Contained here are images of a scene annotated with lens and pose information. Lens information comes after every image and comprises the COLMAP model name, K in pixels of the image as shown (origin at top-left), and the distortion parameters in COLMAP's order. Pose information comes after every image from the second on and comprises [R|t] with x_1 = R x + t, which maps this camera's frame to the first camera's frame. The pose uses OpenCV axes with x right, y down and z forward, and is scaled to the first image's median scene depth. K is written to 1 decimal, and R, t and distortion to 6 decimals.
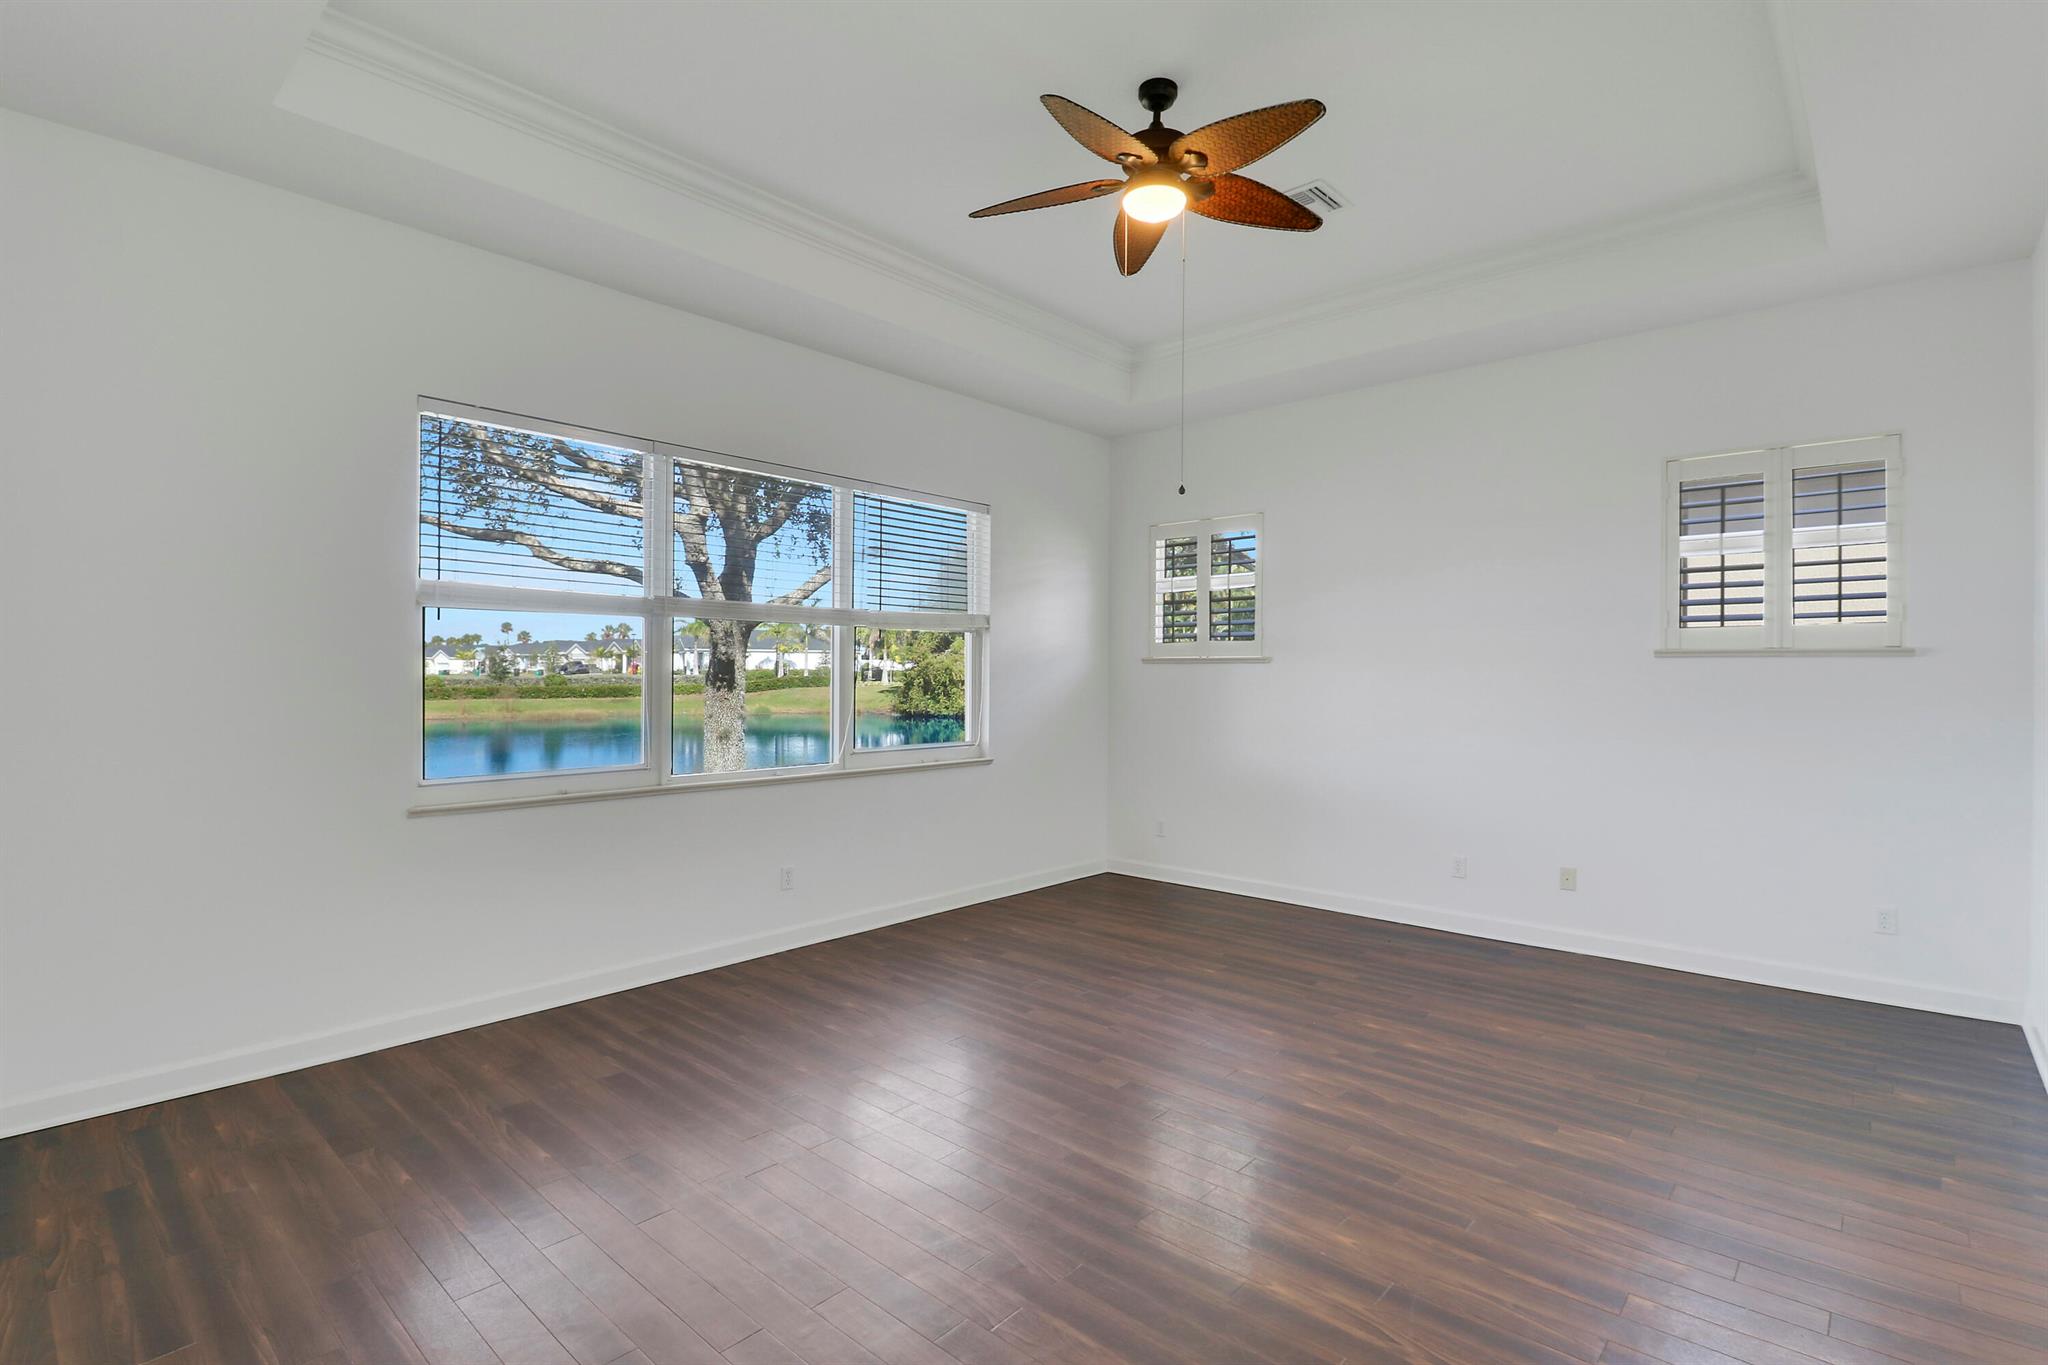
lens RADIAL K [[961.6, 0, 1008.3], [0, 961.6, 683.6], [0, 0, 1]] dist [-0.002581, -0.012029]
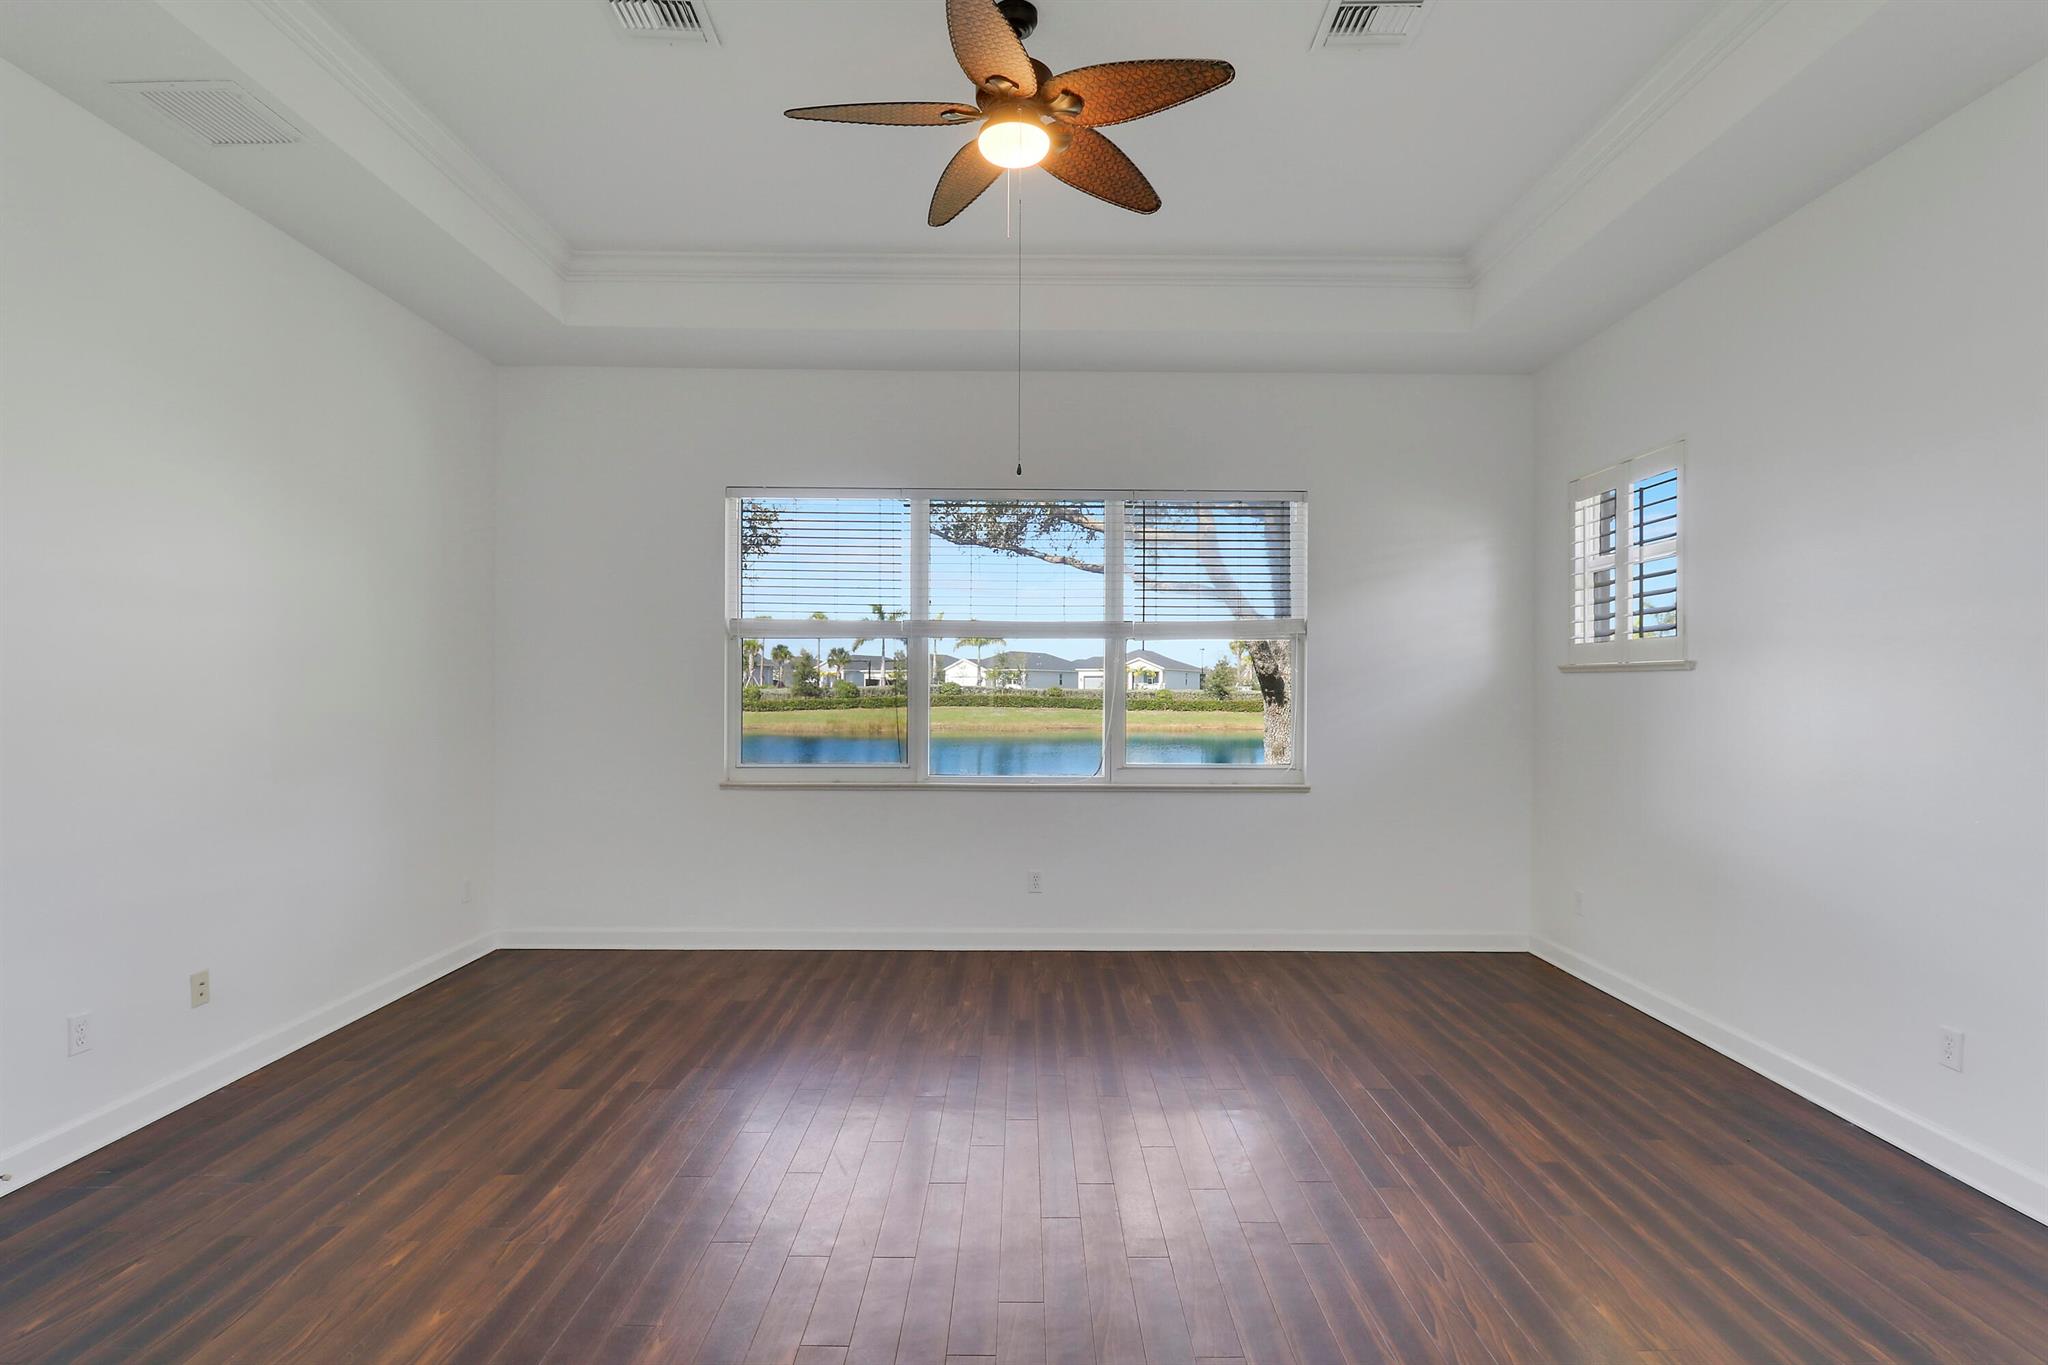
lens RADIAL K [[961.6, 0, 1025.3], [0, 961.6, 690.0], [0, 0, 1]] dist [-0.002581, -0.012029]
pose [[0.674171, -0.000644, -0.738575, 0.510087], [-0.006406, 0.999957, -0.006720, -0.000090], [0.738547, 0.009262, 0.674138, 0.268103]]
